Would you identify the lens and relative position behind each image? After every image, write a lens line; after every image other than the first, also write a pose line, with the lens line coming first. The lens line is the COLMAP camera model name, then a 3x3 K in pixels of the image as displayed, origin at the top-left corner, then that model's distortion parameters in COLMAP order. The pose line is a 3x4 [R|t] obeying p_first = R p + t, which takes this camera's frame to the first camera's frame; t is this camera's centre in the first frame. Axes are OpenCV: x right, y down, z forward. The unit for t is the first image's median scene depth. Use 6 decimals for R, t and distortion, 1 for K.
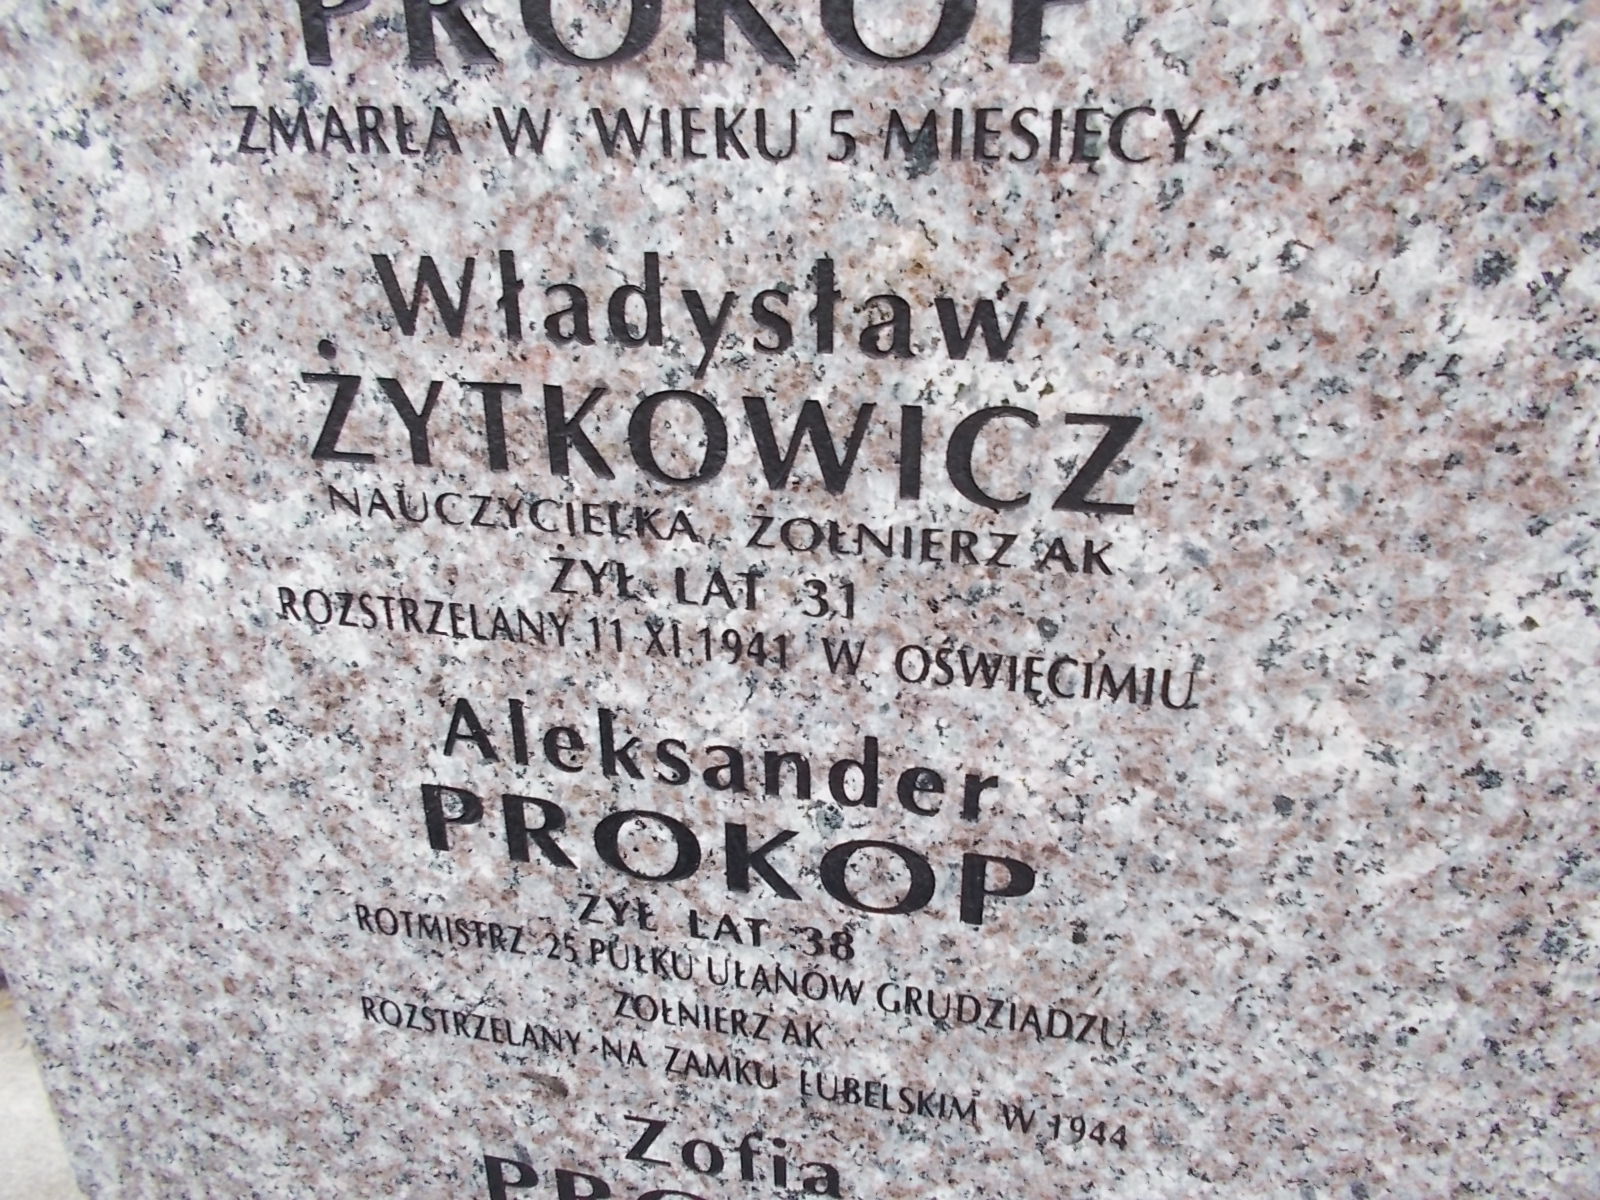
lens RADIAL K [[1200.1, 0, 800.0], [0, 1200.1, 600.0], [0, 0, 1]] dist [0.060158, -0.034921]
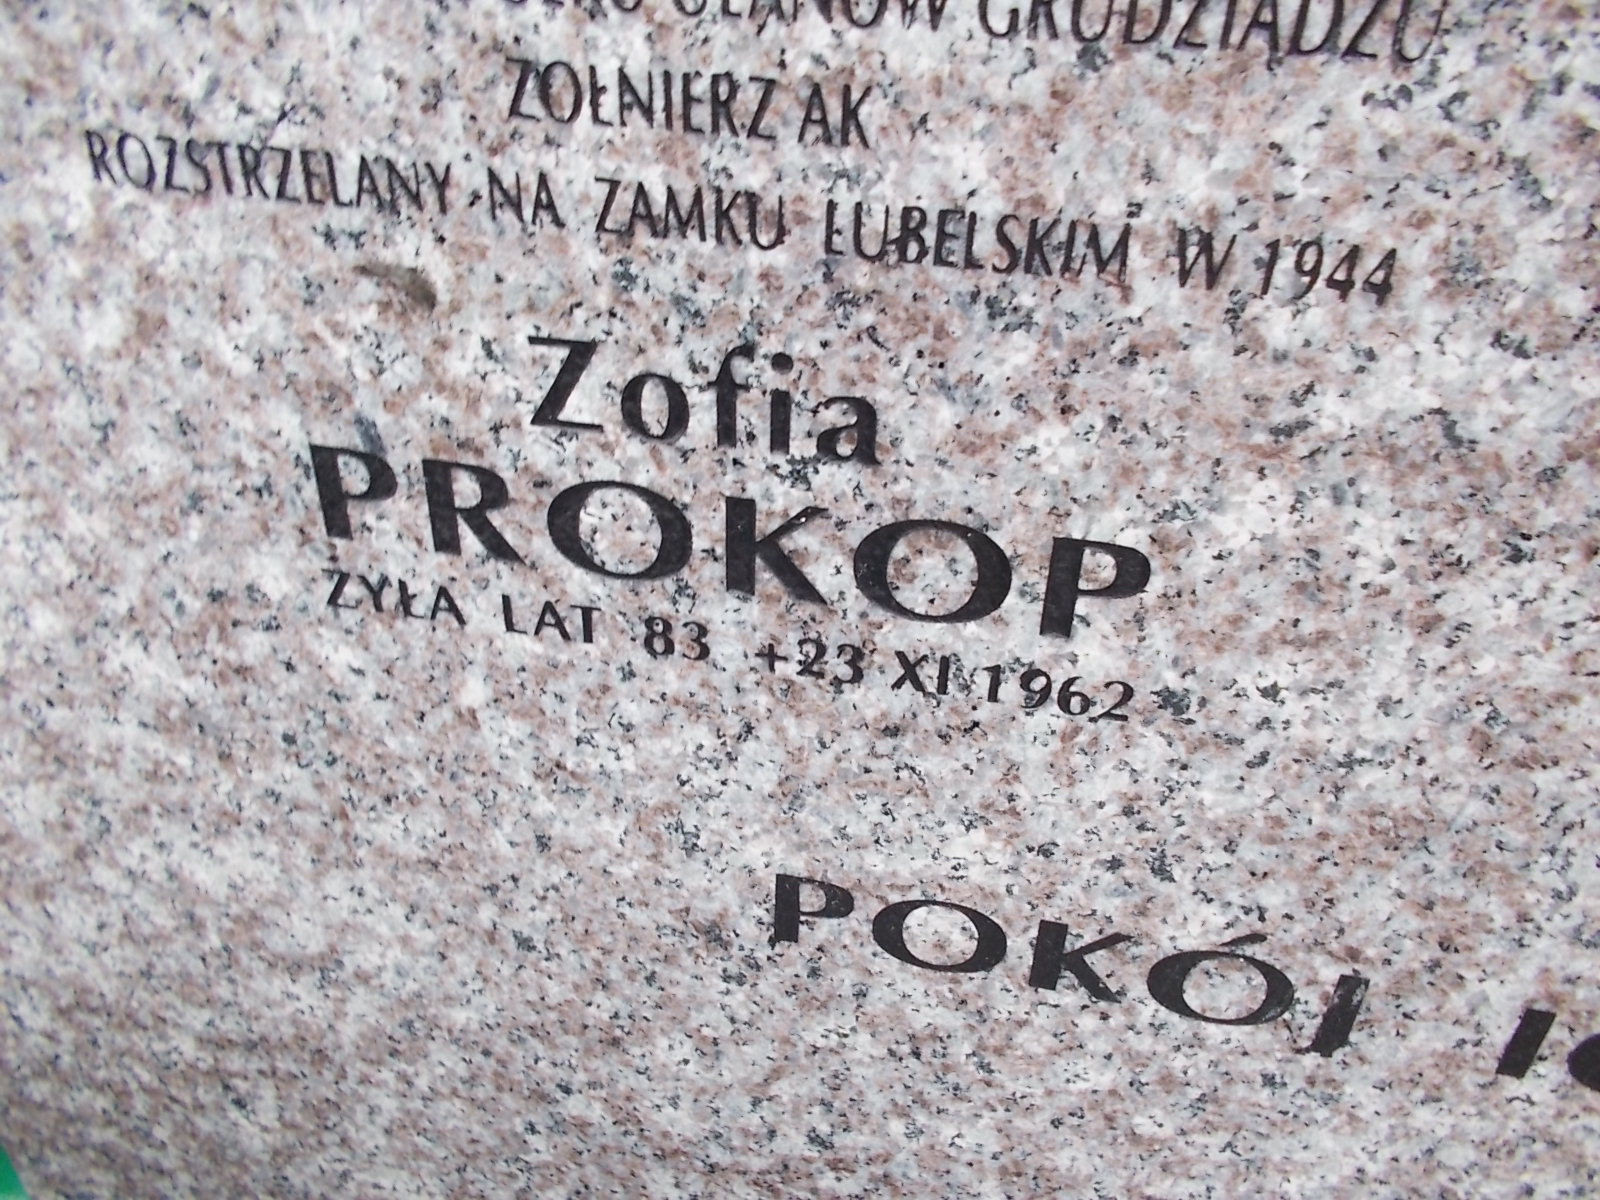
lens RADIAL K [[1200.1, 0, 800.0], [0, 1200.1, 600.0], [0, 0, 1]] dist [0.060158, -0.034921]
pose [[0.998683, 0.036155, 0.036403, -0.028349], [-0.040086, 0.992694, 0.113804, 0.546439], [-0.032023, -0.115113, 0.992836, 0.424032]]
